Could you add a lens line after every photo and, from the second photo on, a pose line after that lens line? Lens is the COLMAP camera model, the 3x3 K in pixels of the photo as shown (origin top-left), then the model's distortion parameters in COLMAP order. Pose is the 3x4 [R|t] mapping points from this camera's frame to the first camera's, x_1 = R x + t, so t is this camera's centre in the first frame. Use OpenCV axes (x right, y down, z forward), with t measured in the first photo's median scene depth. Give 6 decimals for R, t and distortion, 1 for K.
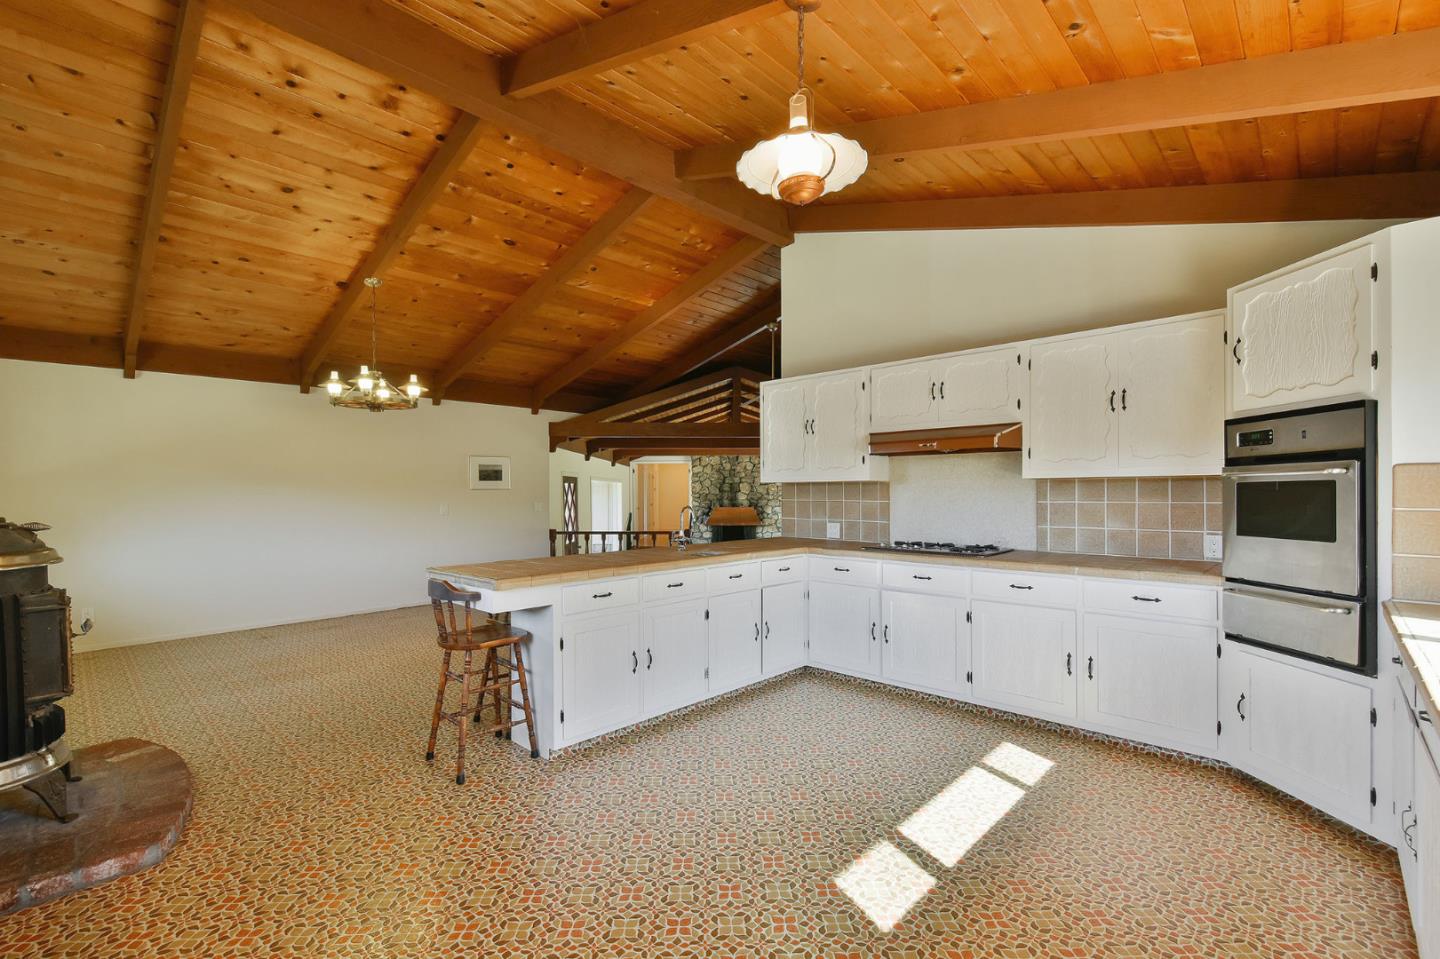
lens RADIAL K [[638.5, 0, 720.0], [0, 638.5, 479.5], [0, 0, 1]] dist [0.000658, 0.000021]
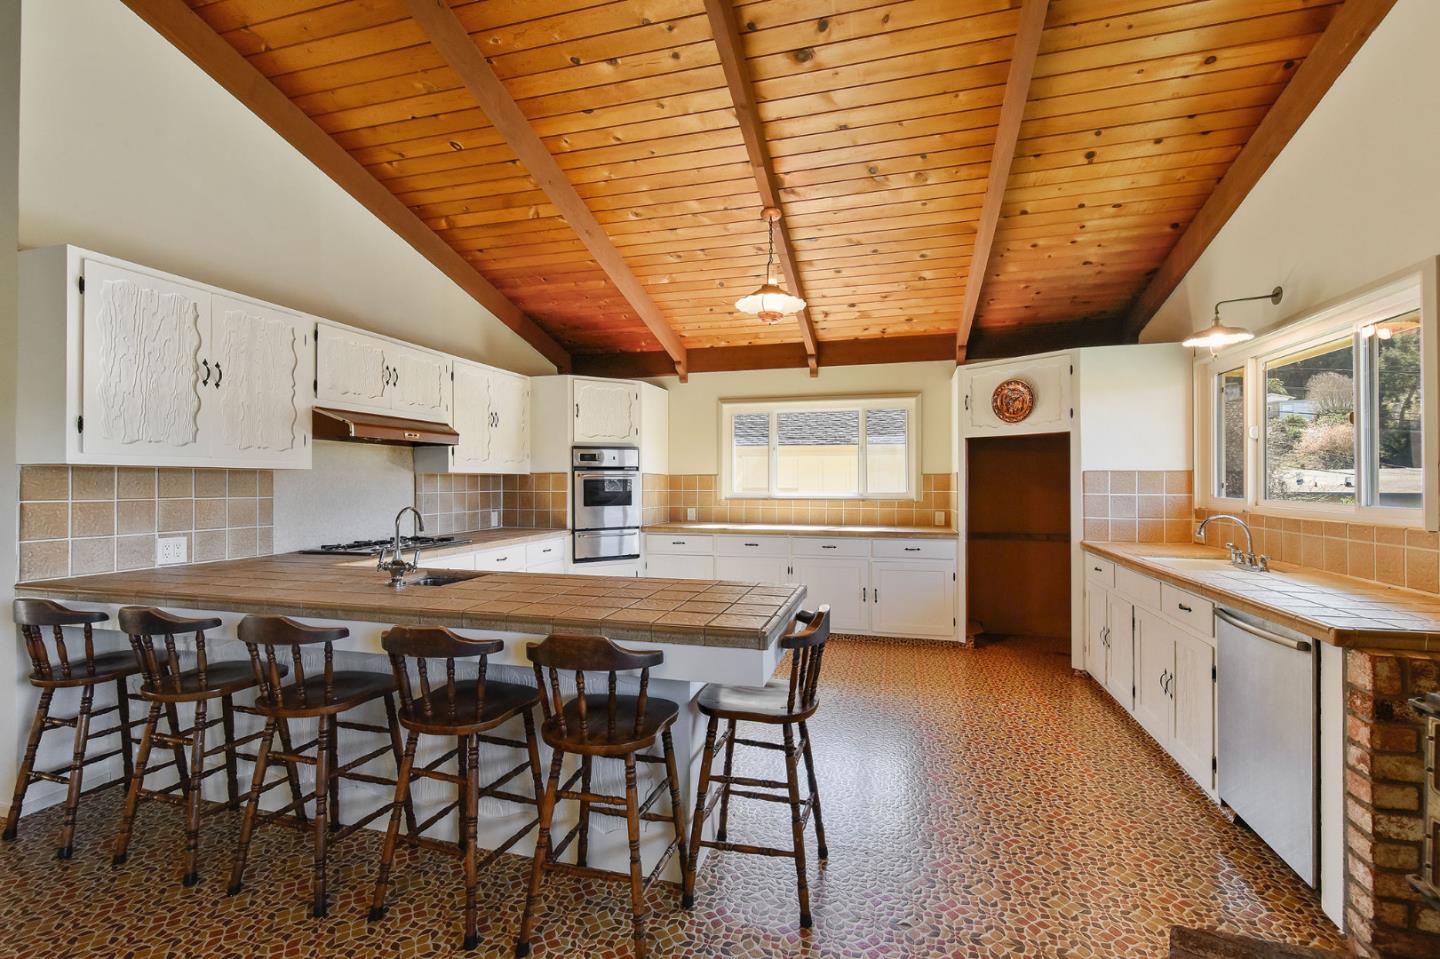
lens RADIAL K [[638.5, 0, 720.0], [0, 638.5, 479.5], [0, 0, 1]] dist [0.000658, 0.000021]
pose [[-0.467581, 0.011726, 0.883872, -0.697318], [-0.012042, 0.999735, -0.019633, 0.024325], [-0.883868, -0.019824, -0.467316, 0.990049]]
